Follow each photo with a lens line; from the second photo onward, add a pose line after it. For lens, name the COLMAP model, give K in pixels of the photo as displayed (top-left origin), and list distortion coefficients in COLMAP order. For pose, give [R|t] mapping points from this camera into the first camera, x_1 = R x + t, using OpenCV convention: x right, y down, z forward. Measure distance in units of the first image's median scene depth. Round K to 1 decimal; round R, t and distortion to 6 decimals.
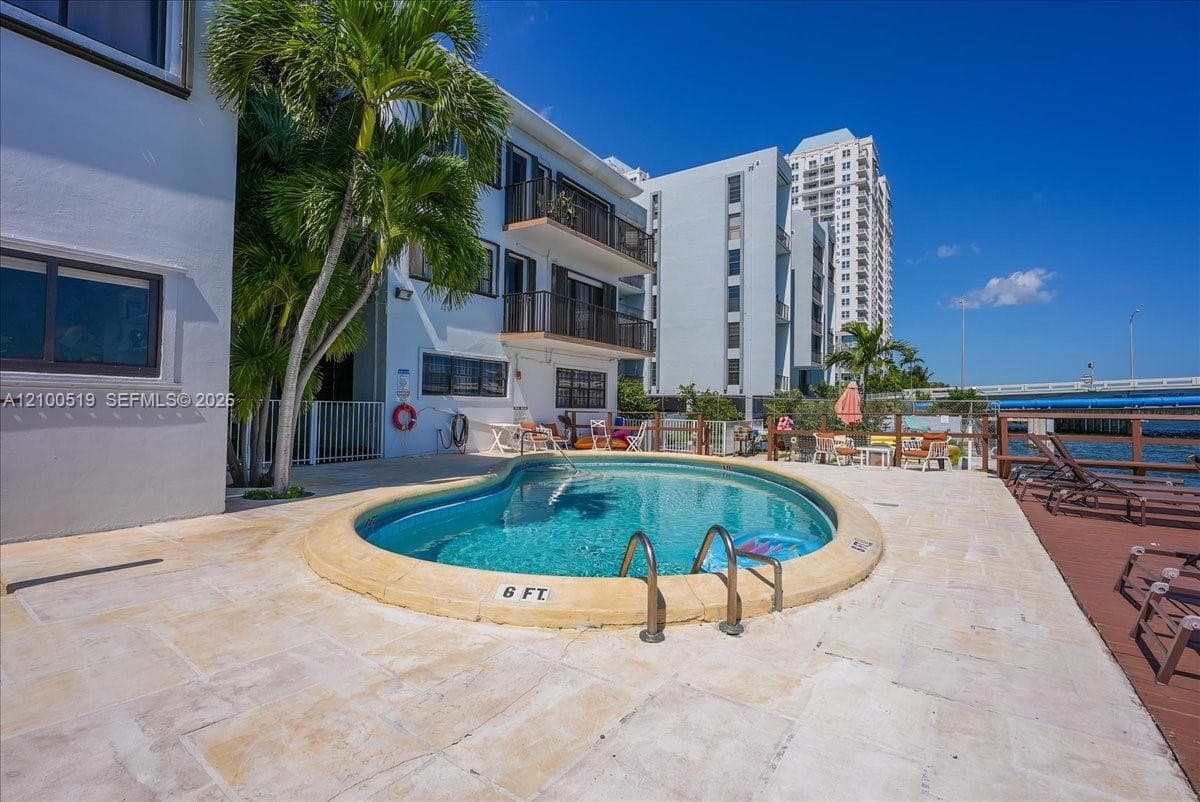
lens RADIAL K [[539.1, 0, 583.4], [0, 539.1, 389.2], [0, 0, 1]] dist [-0.008585, 0.000793]
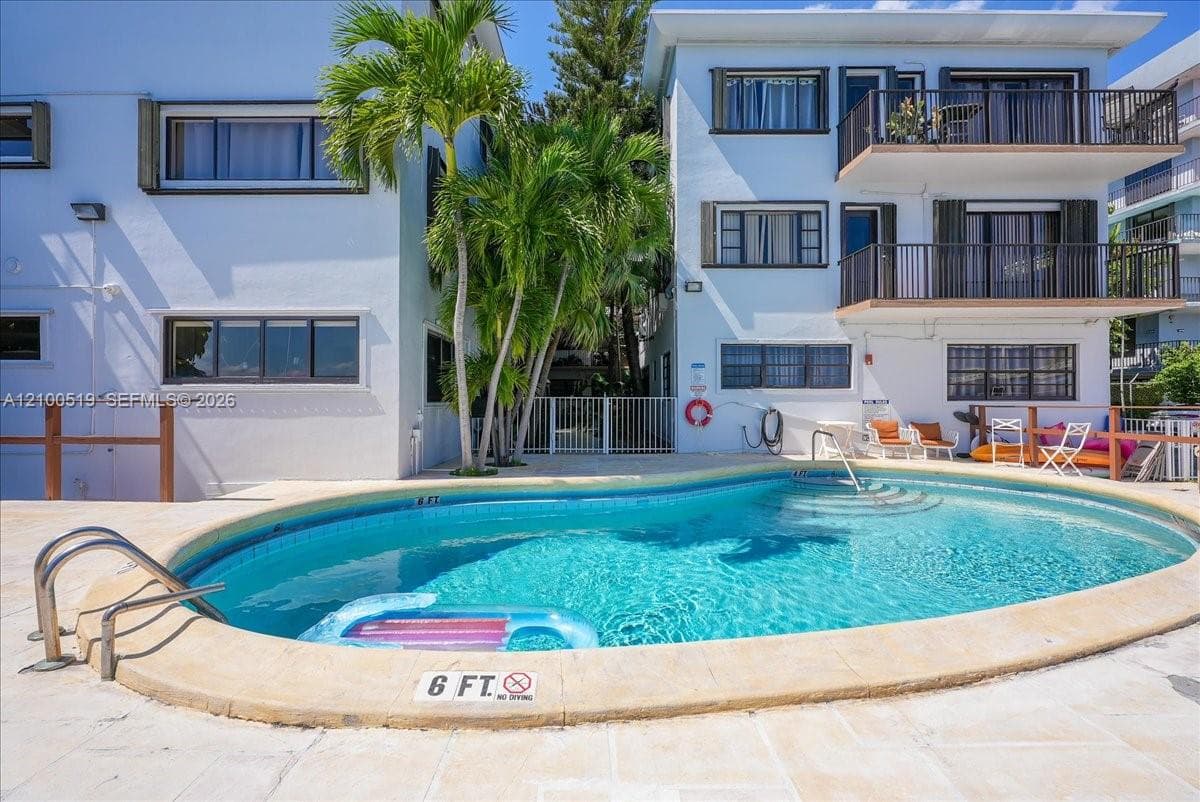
lens RADIAL K [[539.1, 0, 602.9], [0, 539.1, 394.2], [0, 0, 1]] dist [-0.008585, 0.000793]
pose [[0.573196, -0.021506, -0.819136, 0.300307], [0.035424, 0.999371, -0.001450, 0.011904], [0.818652, -0.028186, 0.573598, 0.244927]]
